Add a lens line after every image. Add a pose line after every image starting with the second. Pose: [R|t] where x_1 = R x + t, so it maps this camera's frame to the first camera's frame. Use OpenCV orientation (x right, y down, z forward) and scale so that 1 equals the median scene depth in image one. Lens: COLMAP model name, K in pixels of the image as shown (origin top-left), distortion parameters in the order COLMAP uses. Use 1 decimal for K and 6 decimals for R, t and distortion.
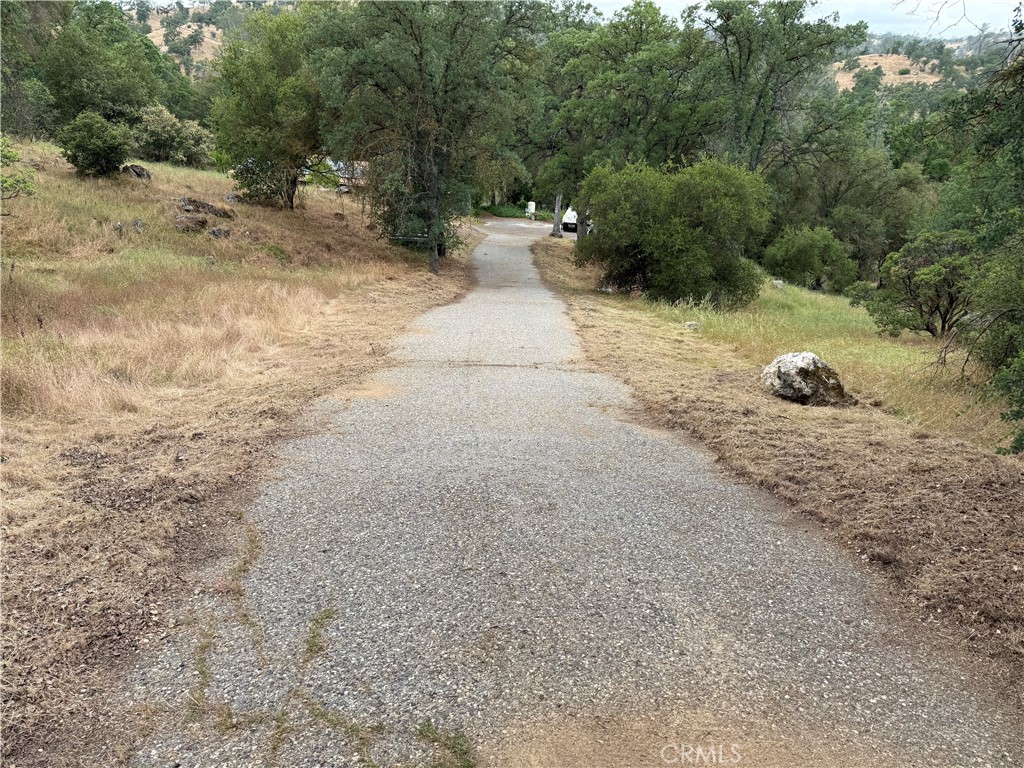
lens RADIAL K [[696.8, 0, 515.6], [0, 696.8, 390.9], [0, 0, 1]] dist [0.007808, -0.036821]
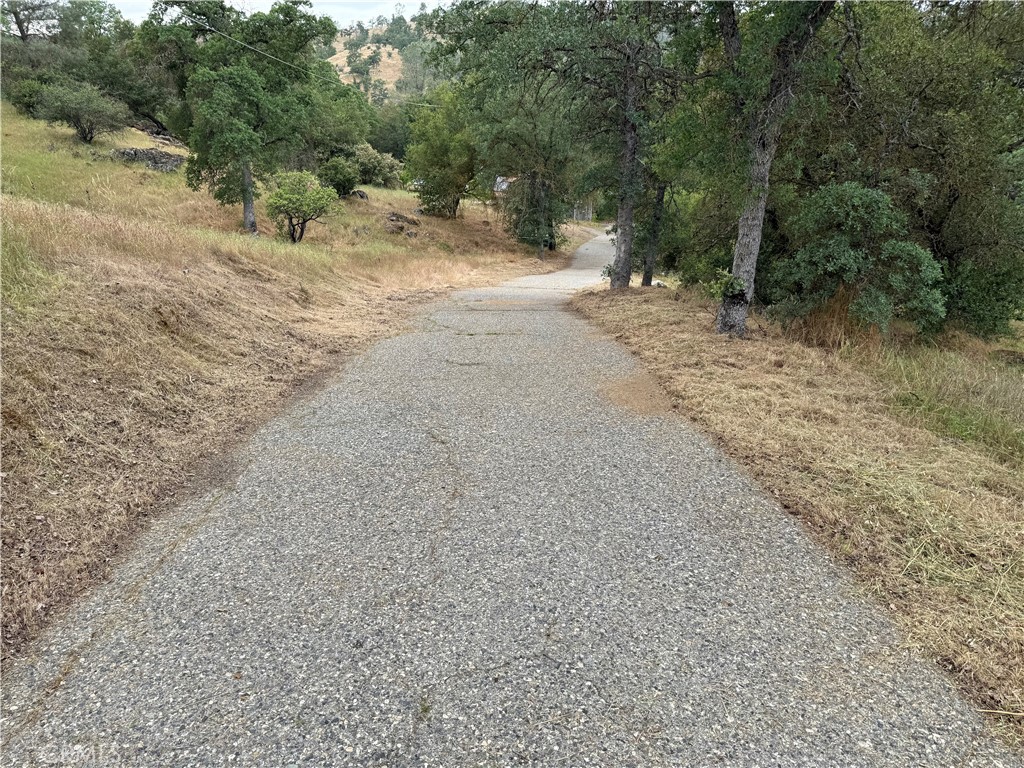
lens RADIAL K [[696.8, 0, 503.6], [0, 696.8, 383.6], [0, 0, 1]] dist [0.007808, -0.036821]
pose [[0.974163, 0.046856, -0.220932, 0.125823], [-0.050005, 0.998711, -0.008678, 0.099230], [0.220240, 0.019502, 0.975251, -0.421097]]
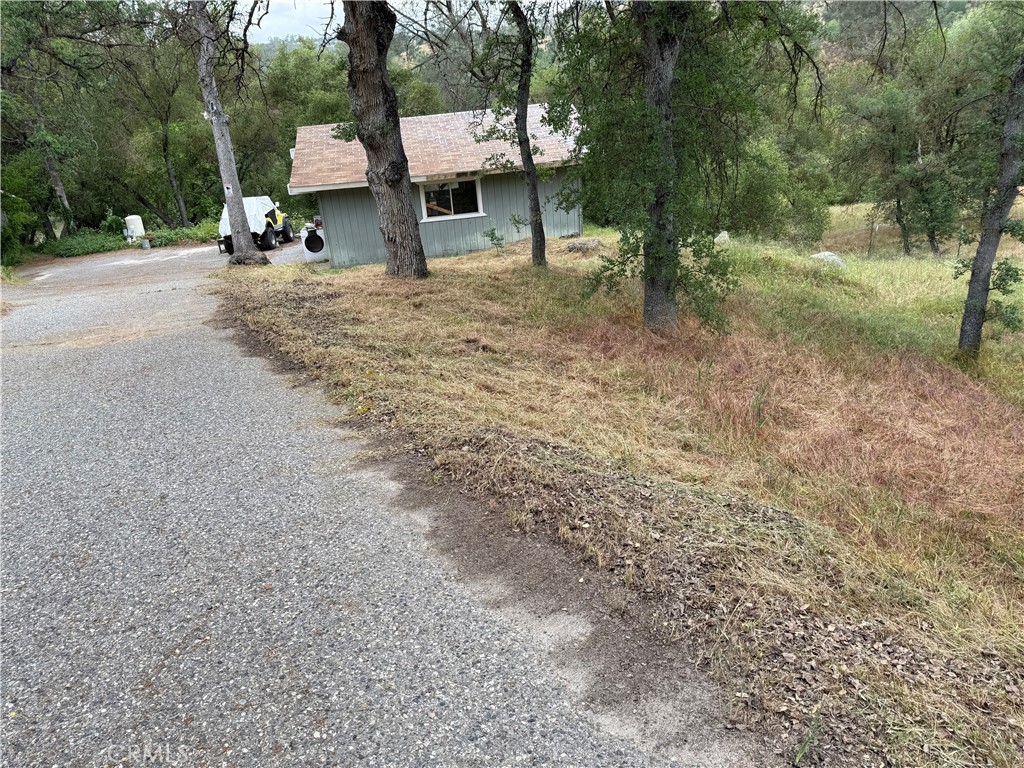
lens RADIAL K [[696.8, 0, 512.0], [0, 696.8, 387.5], [0, 0, 1]] dist [0.007808, -0.036821]
pose [[0.848503, -0.291251, 0.441833, -0.004662], [0.298440, 0.952844, 0.054975, -0.211825], [-0.437009, 0.085215, 0.895411, 0.943067]]
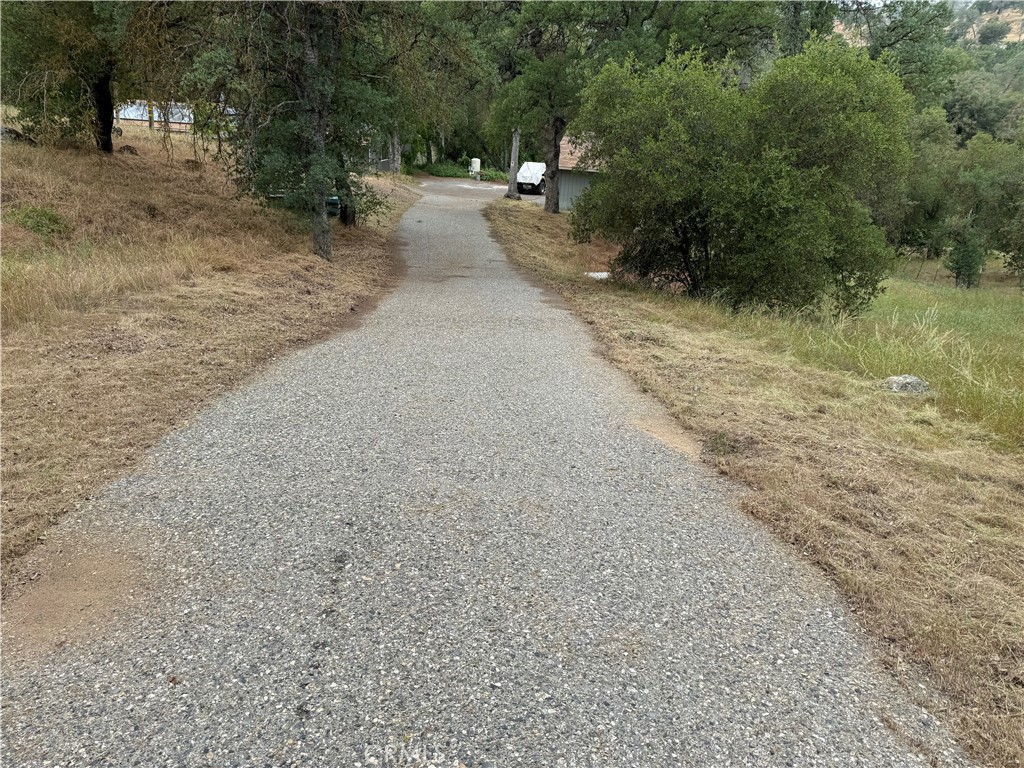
lens RADIAL K [[696.8, 0, 523.0], [0, 696.8, 393.8], [0, 0, 1]] dist [0.007808, -0.036821]
pose [[0.995428, -0.027848, 0.091365, -0.010040], [0.023600, 0.998604, 0.047254, -0.064283], [-0.092553, -0.044882, 0.994696, 0.338678]]
